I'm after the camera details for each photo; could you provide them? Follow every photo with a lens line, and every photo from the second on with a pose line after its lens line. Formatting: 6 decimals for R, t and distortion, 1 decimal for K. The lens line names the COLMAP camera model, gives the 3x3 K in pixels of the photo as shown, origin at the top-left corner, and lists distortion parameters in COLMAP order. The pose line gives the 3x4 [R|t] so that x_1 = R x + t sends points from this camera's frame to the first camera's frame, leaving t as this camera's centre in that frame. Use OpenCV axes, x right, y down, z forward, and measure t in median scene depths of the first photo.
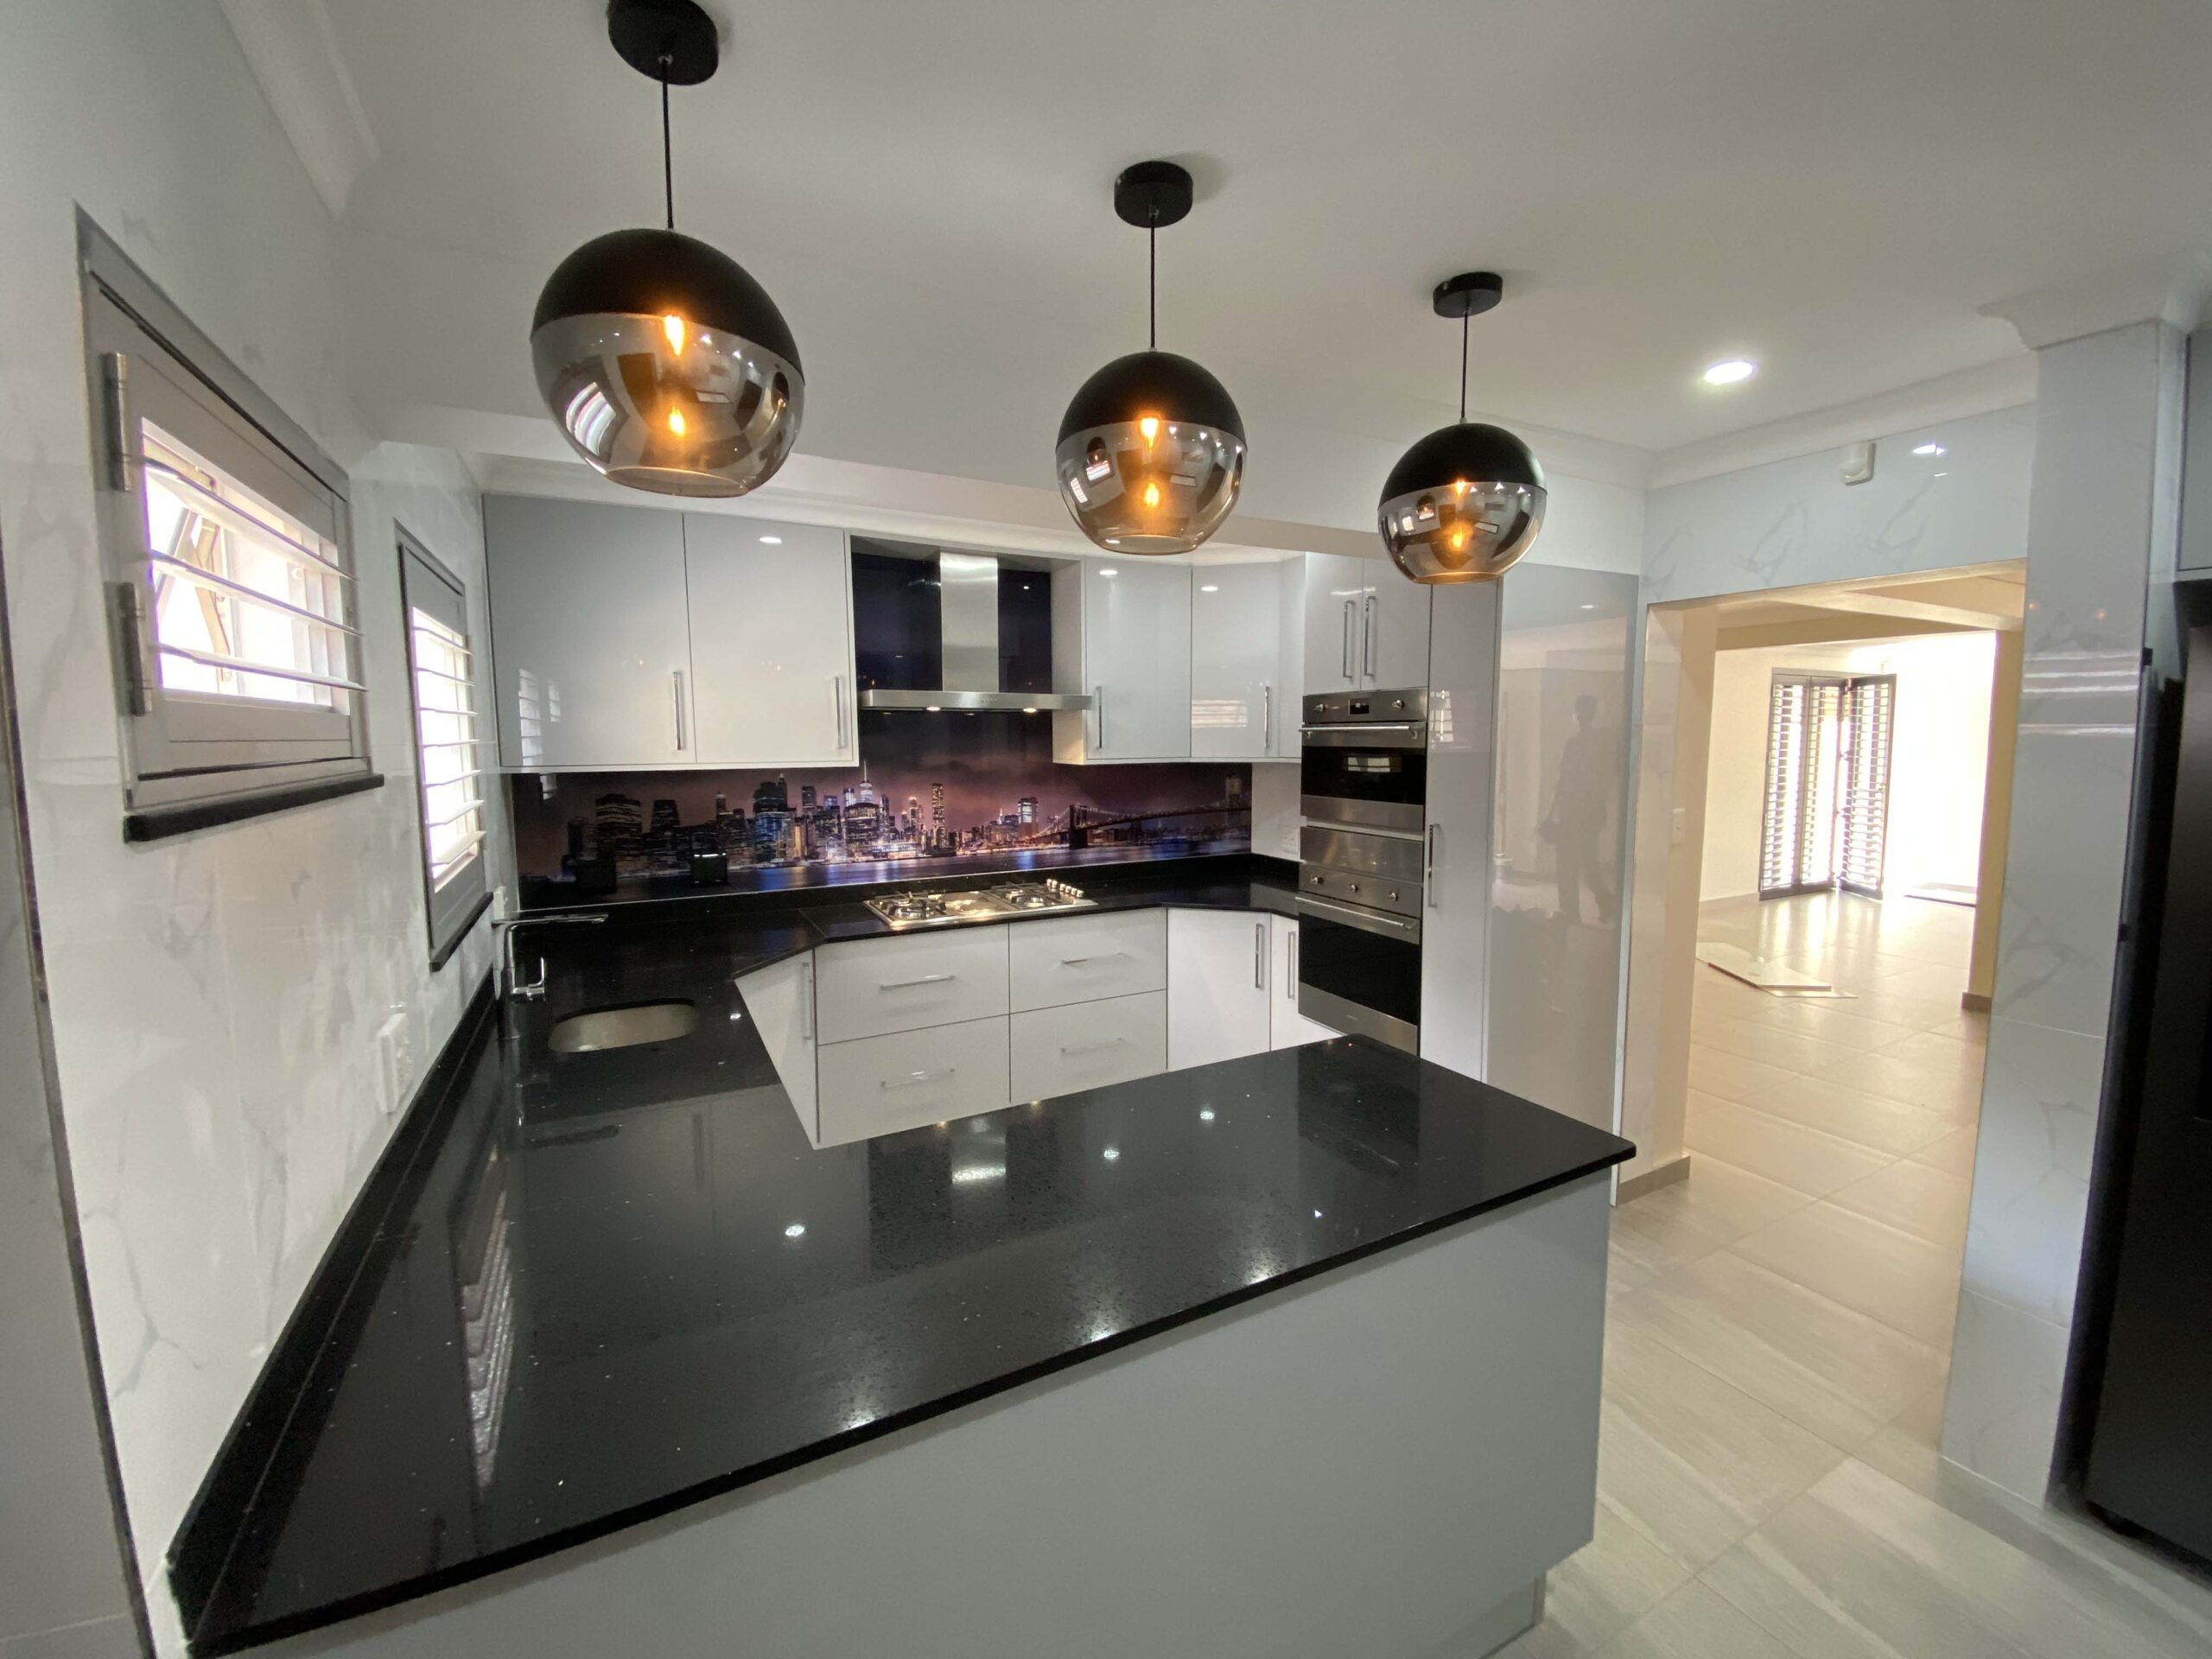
lens RADIAL K [[887.4, 0, 1115.4], [0, 887.4, 815.5], [0, 0, 1]] dist [0.014961, -0.017531]
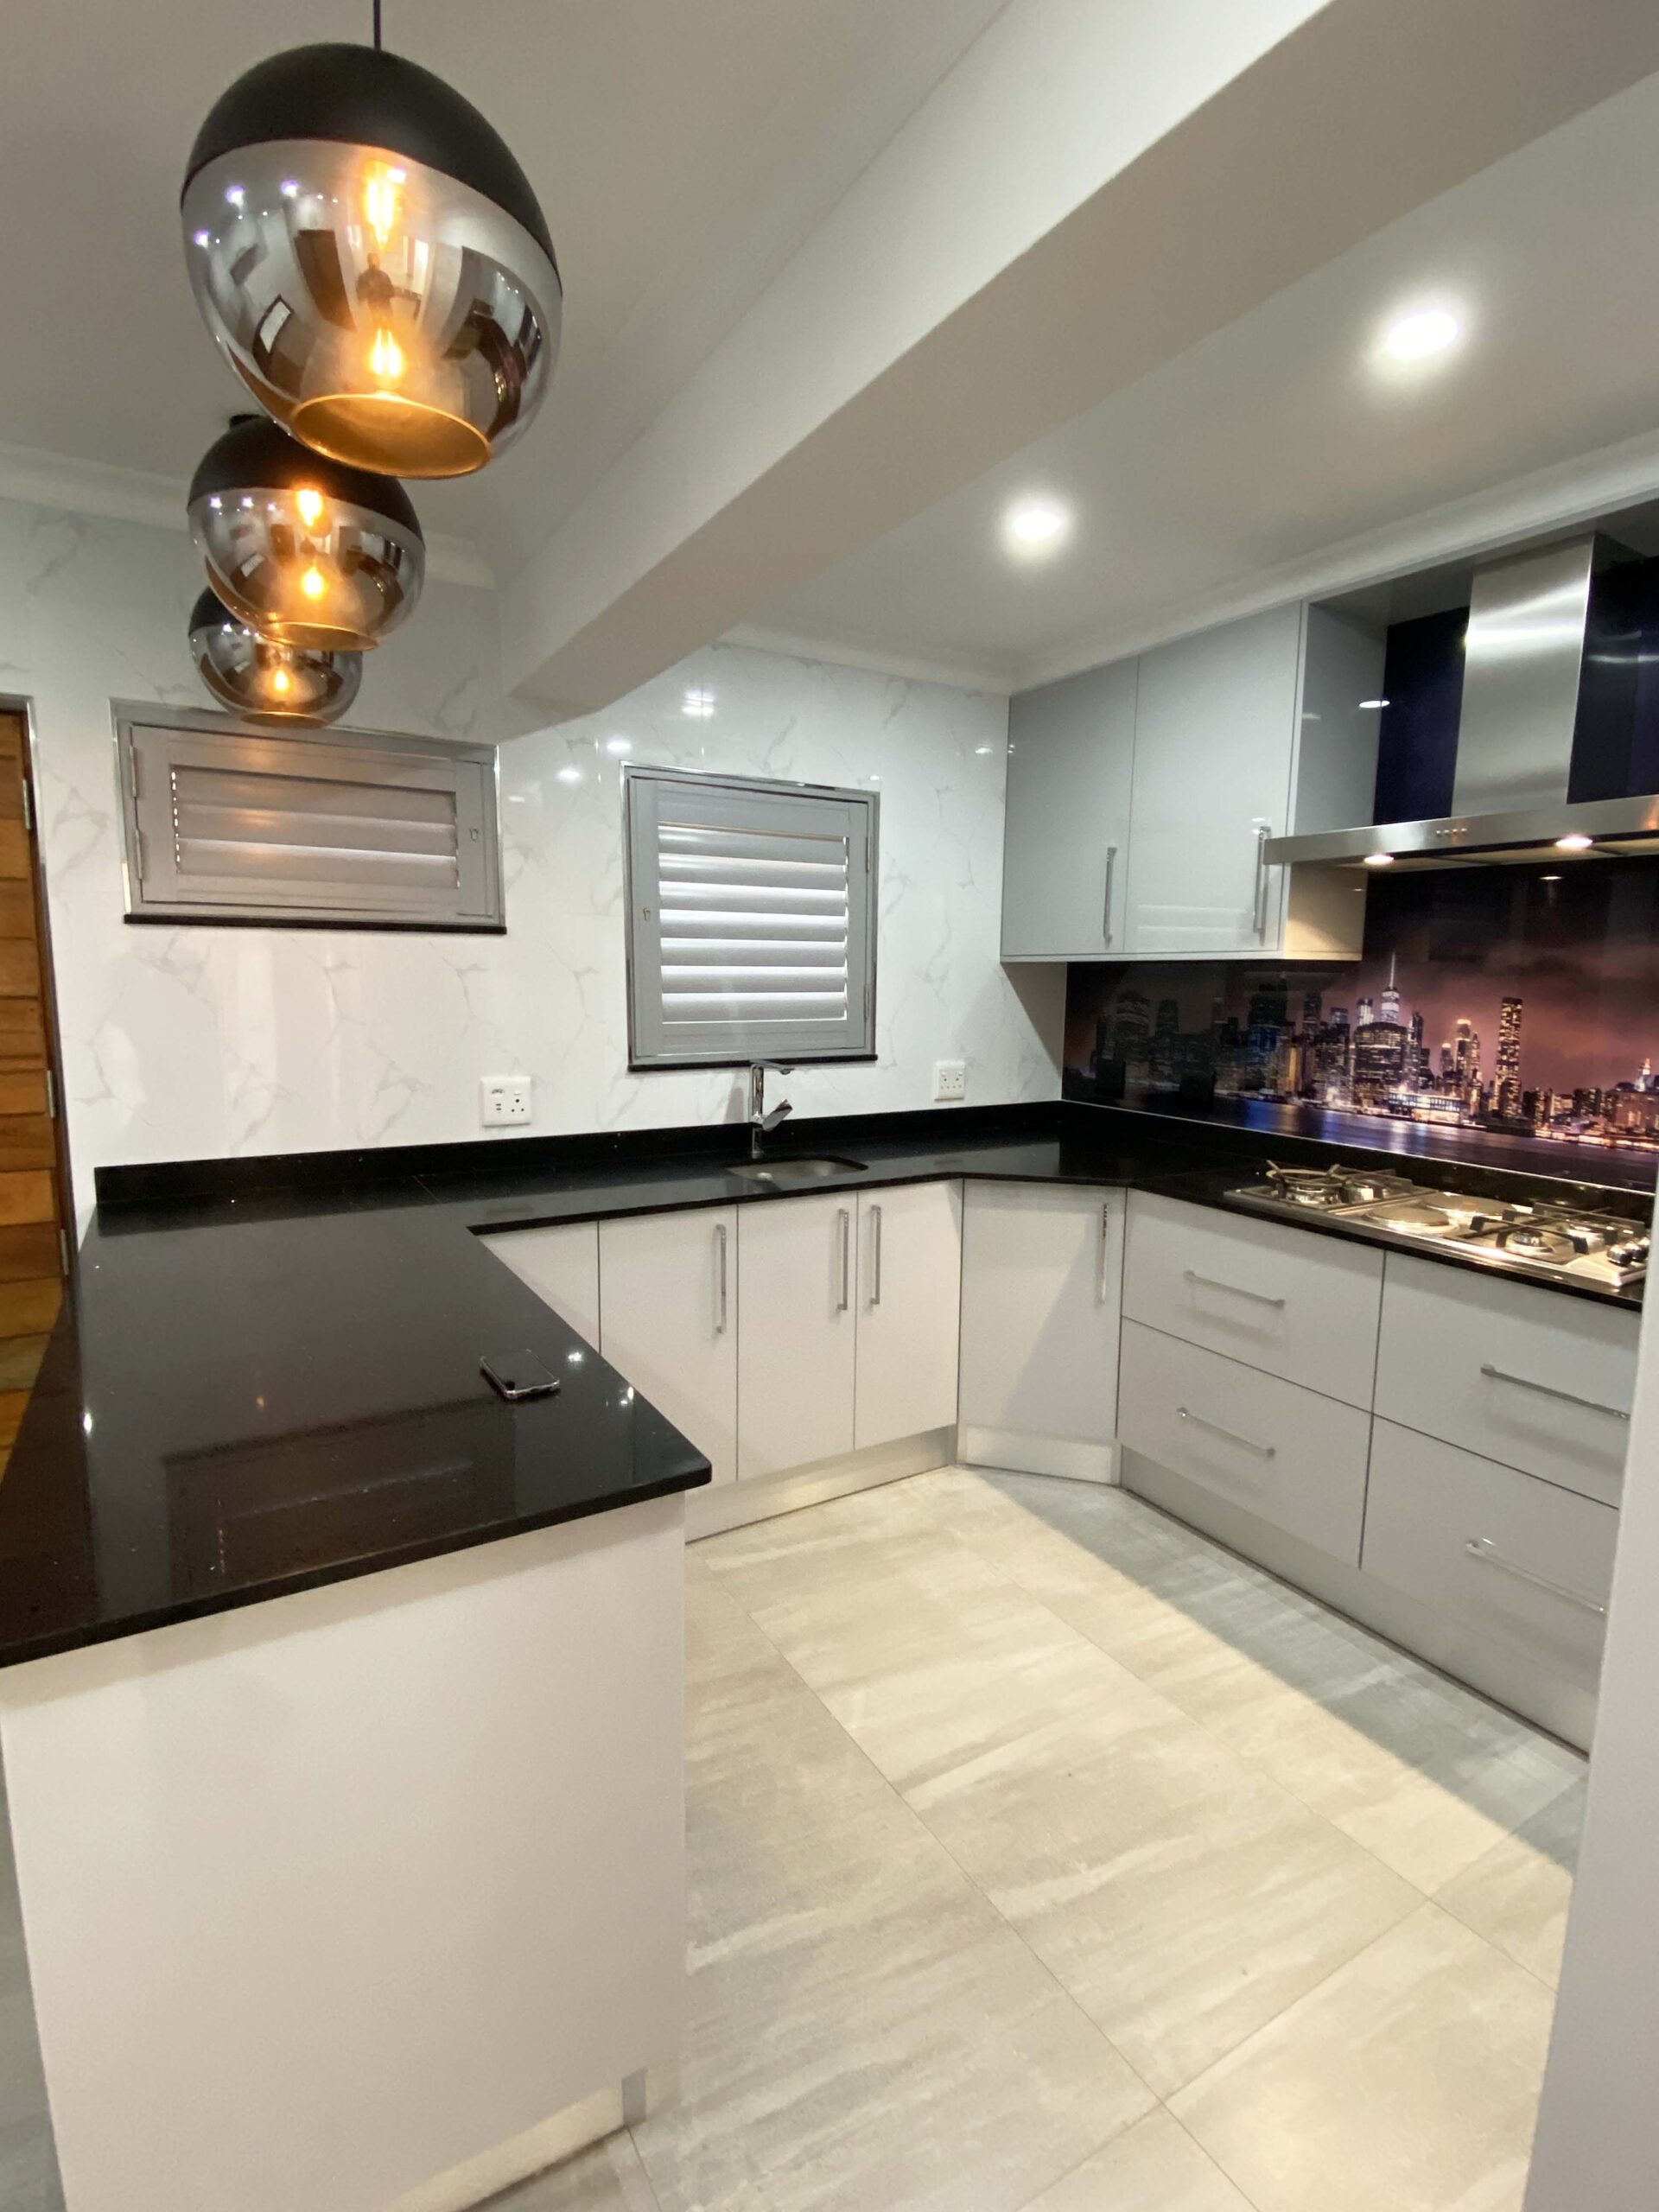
lens RADIAL K [[1055.5, 0, 829.8], [0, 1055.5, 1110.5], [0, 0, 1]] dist [0.047043, -0.036742]
pose [[0.033665, 0.134953, -0.990280, 0.465357], [-0.103639, 0.985971, 0.130843, -0.011292], [0.994045, 0.098227, 0.047179, 0.578216]]
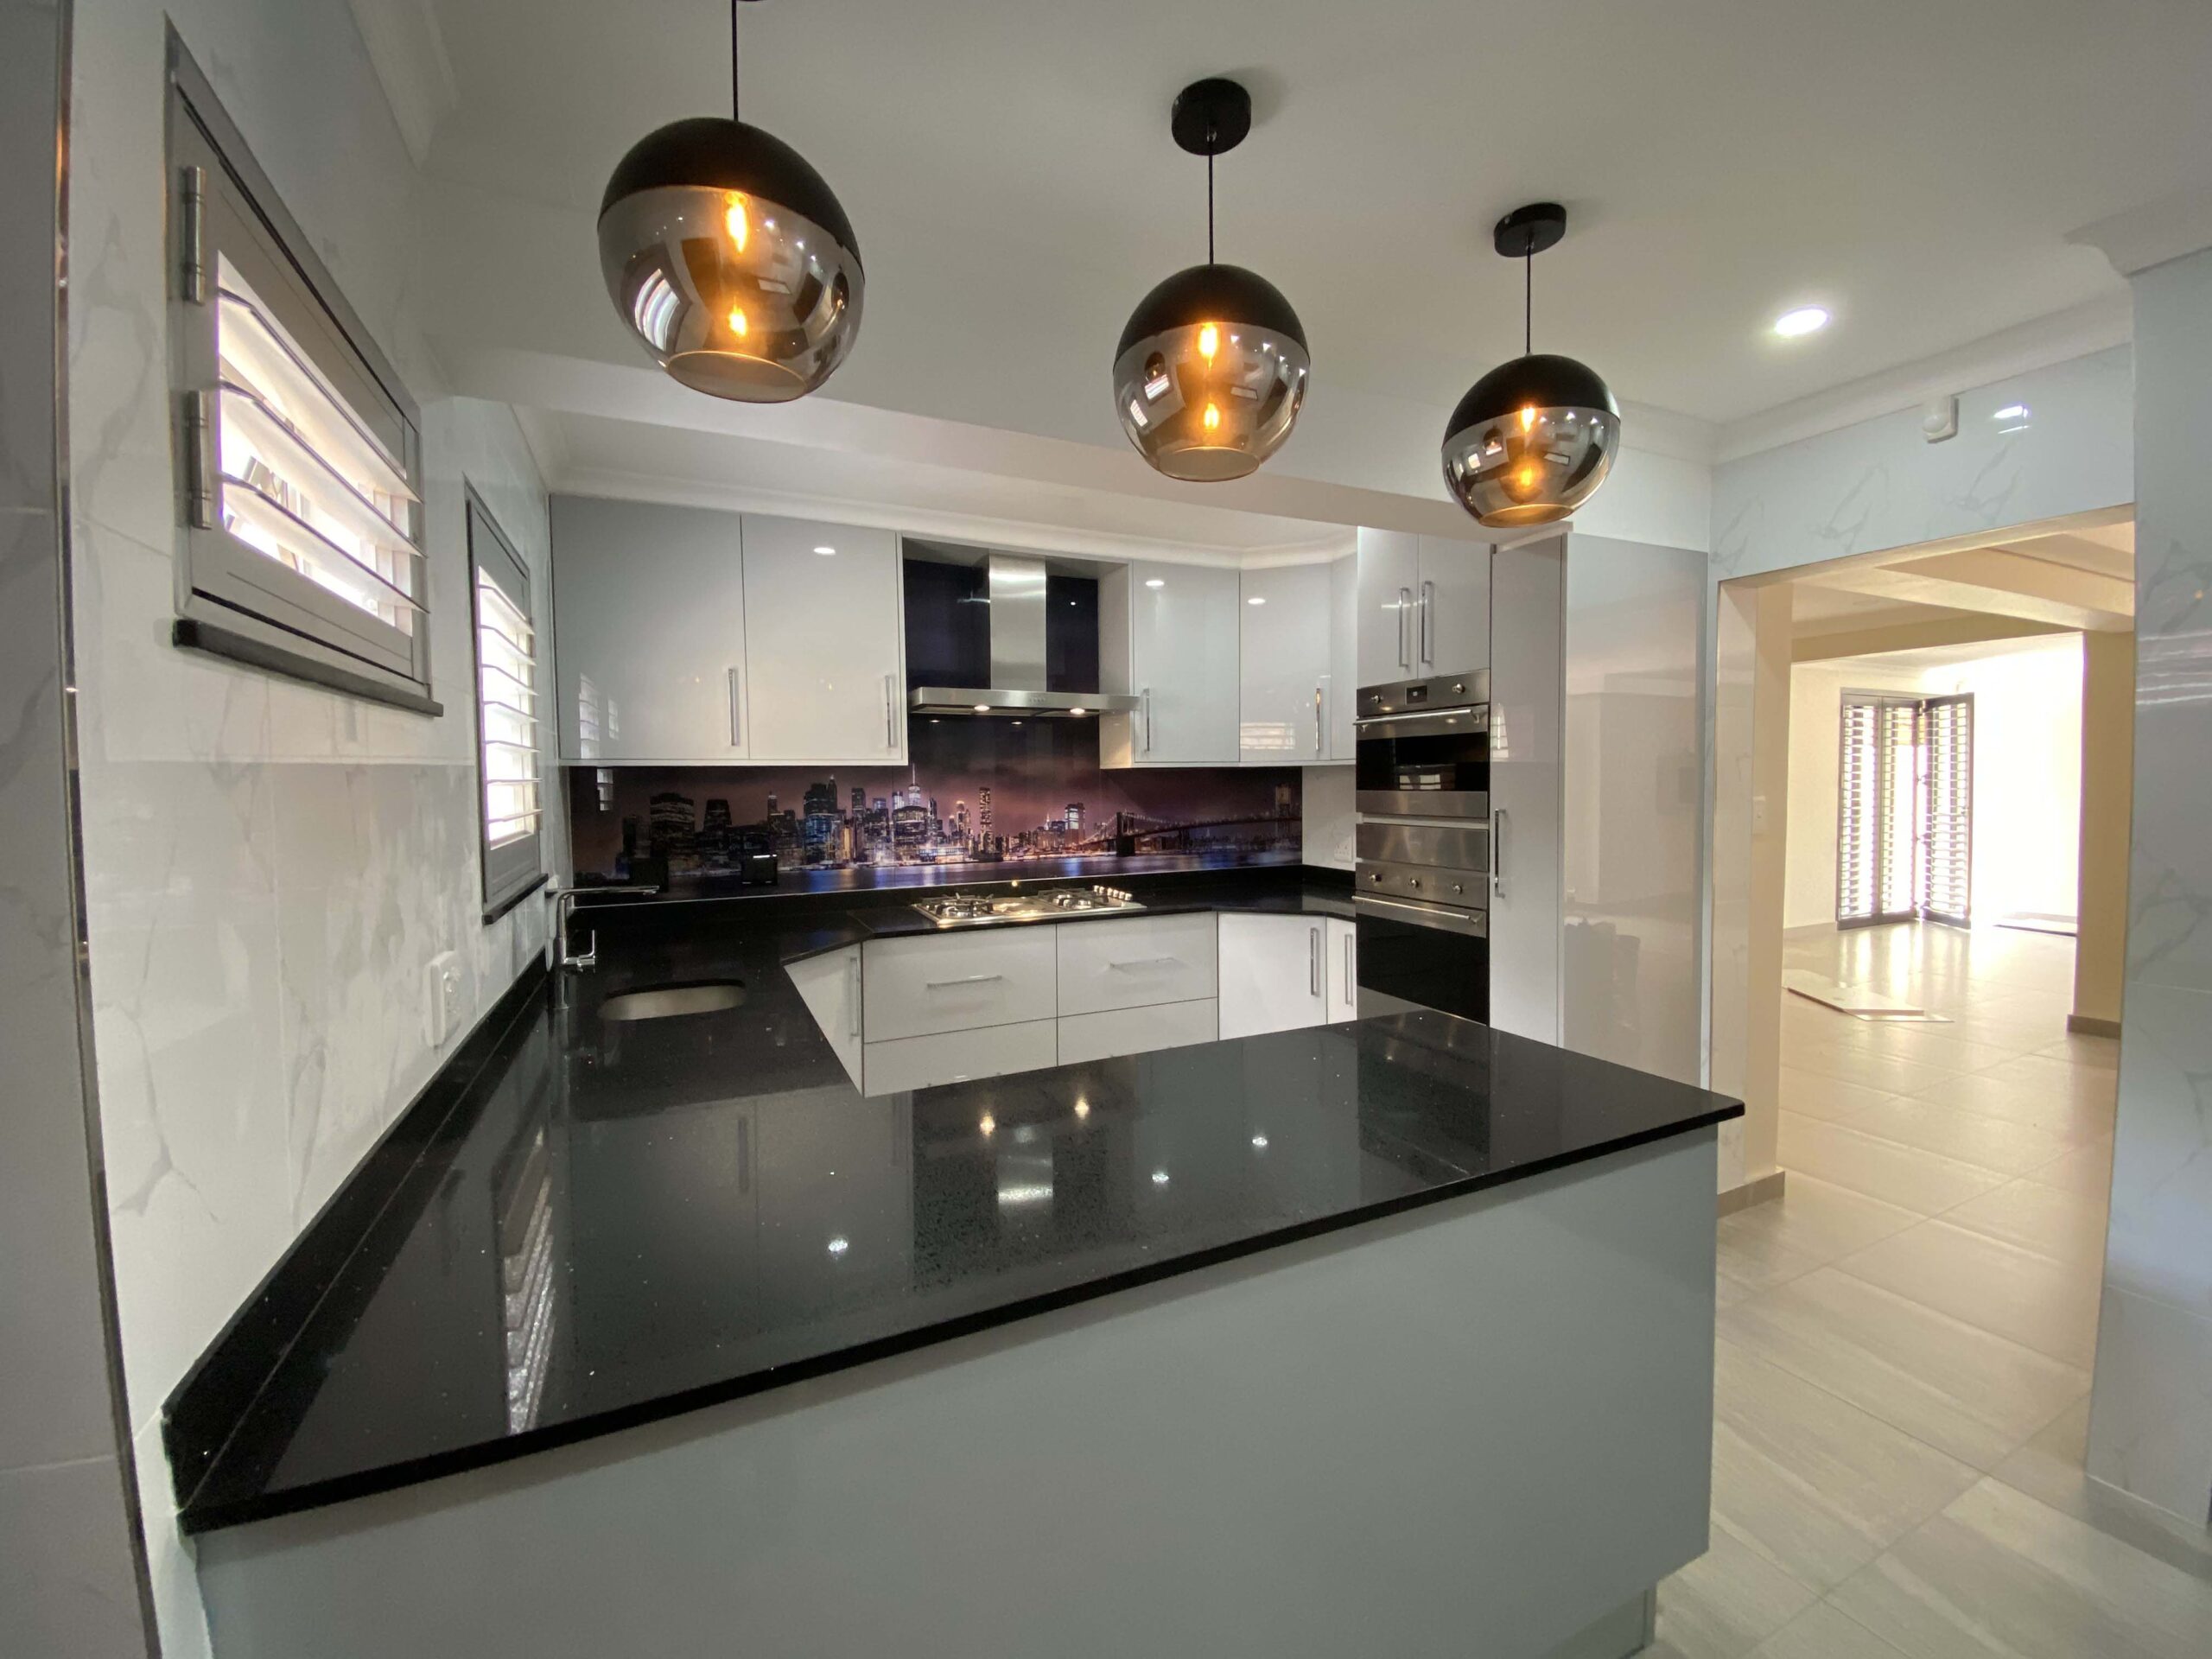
lens RADIAL K [[887.4, 0, 1115.4], [0, 887.4, 815.5], [0, 0, 1]] dist [0.014961, -0.017531]
pose [[0.998860, -0.004475, -0.047518, -0.007364], [0.002011, 0.998657, -0.051766, 0.048570], [0.047686, 0.051611, 0.997528, 0.015756]]
